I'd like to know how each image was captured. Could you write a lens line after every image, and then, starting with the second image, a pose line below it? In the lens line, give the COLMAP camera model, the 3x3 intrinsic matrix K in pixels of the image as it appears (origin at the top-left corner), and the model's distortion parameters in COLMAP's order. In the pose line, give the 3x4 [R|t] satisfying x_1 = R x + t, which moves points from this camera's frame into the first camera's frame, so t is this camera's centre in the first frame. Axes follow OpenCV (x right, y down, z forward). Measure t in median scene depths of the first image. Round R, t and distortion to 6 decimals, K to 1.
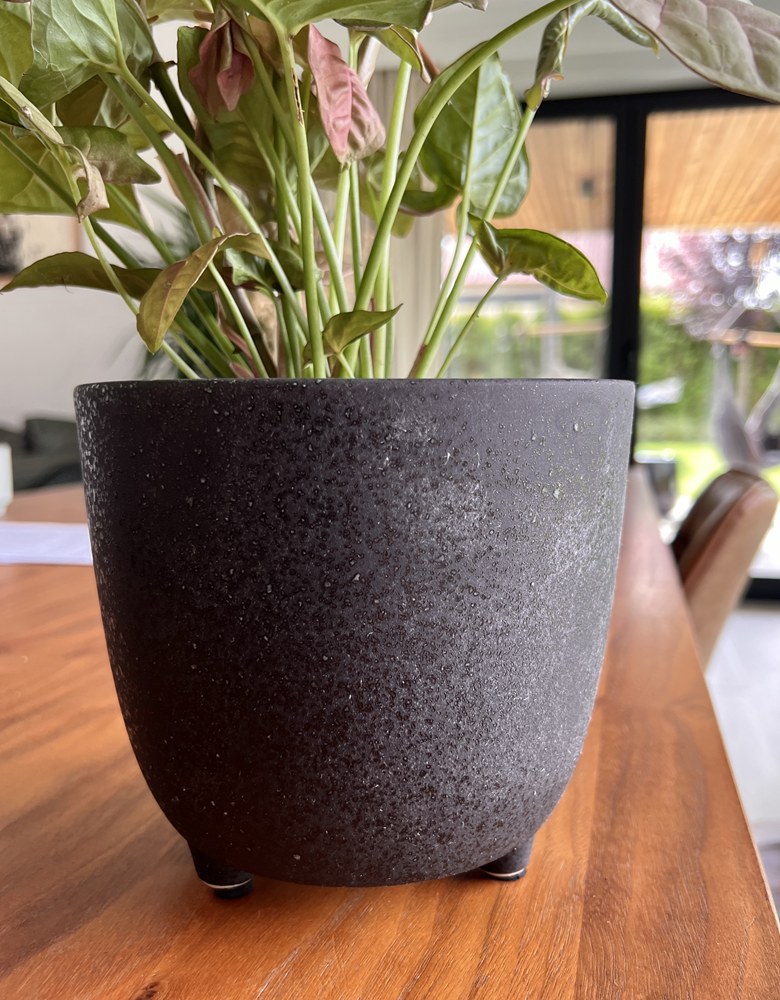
lens RADIAL K [[932.7, 0, 390.0], [0, 932.7, 500.0], [0, 0, 1]] dist [0.124457, -0.543394]
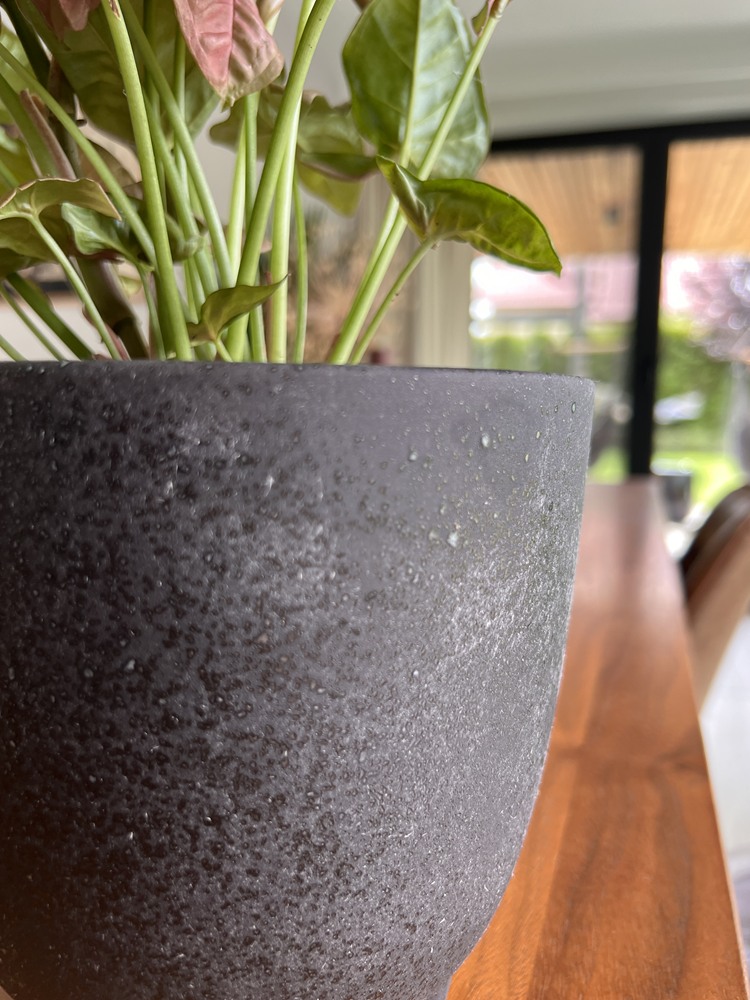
lens RADIAL K [[819.8, 0, 375.0], [0, 819.8, 500.0], [0, 0, 1]] dist [-0.000639, -0.066950]
pose [[0.996823, 0.020738, -0.076897, 0.164187], [-0.020638, 0.999785, 0.002096, -0.034585], [0.076924, -0.000503, 0.997037, 0.407583]]
